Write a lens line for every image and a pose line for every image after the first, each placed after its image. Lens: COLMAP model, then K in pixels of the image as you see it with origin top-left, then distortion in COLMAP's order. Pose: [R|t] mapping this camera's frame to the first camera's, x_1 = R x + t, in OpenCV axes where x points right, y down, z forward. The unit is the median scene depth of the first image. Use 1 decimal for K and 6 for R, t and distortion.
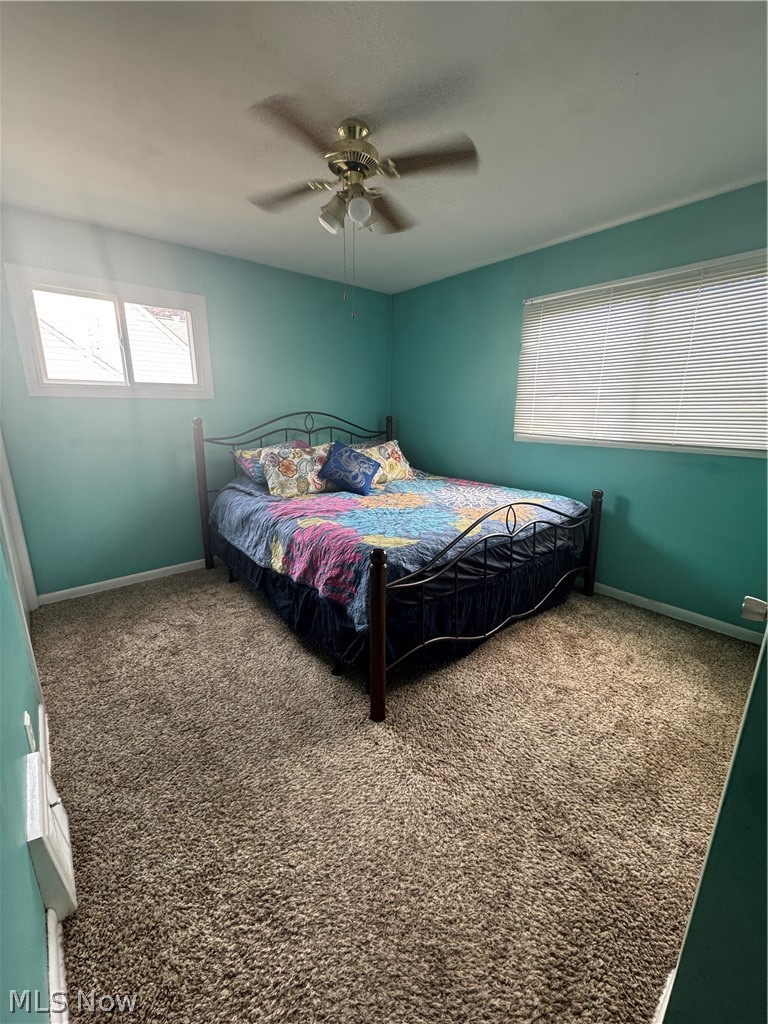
lens RADIAL K [[413.0, 0, 384.0], [0, 413.0, 512.9], [0, 0, 1]] dist [-0.005010, 0.001107]
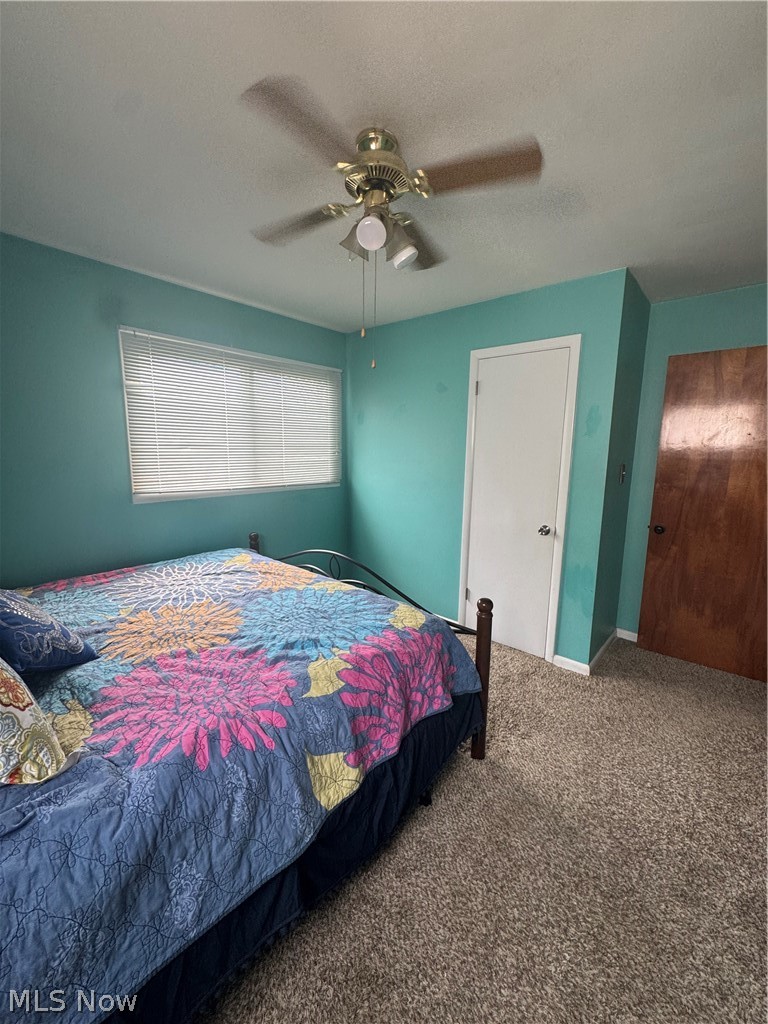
lens RADIAL K [[413.0, 0, 383.9], [0, 413.0, 511.9], [0, 0, 1]] dist [-0.005010, 0.001107]
pose [[-0.161384, -0.161430, 0.973599, -0.640128], [0.224124, 0.954759, 0.195457, -0.263018], [-0.961105, 0.249751, -0.117902, 0.833706]]
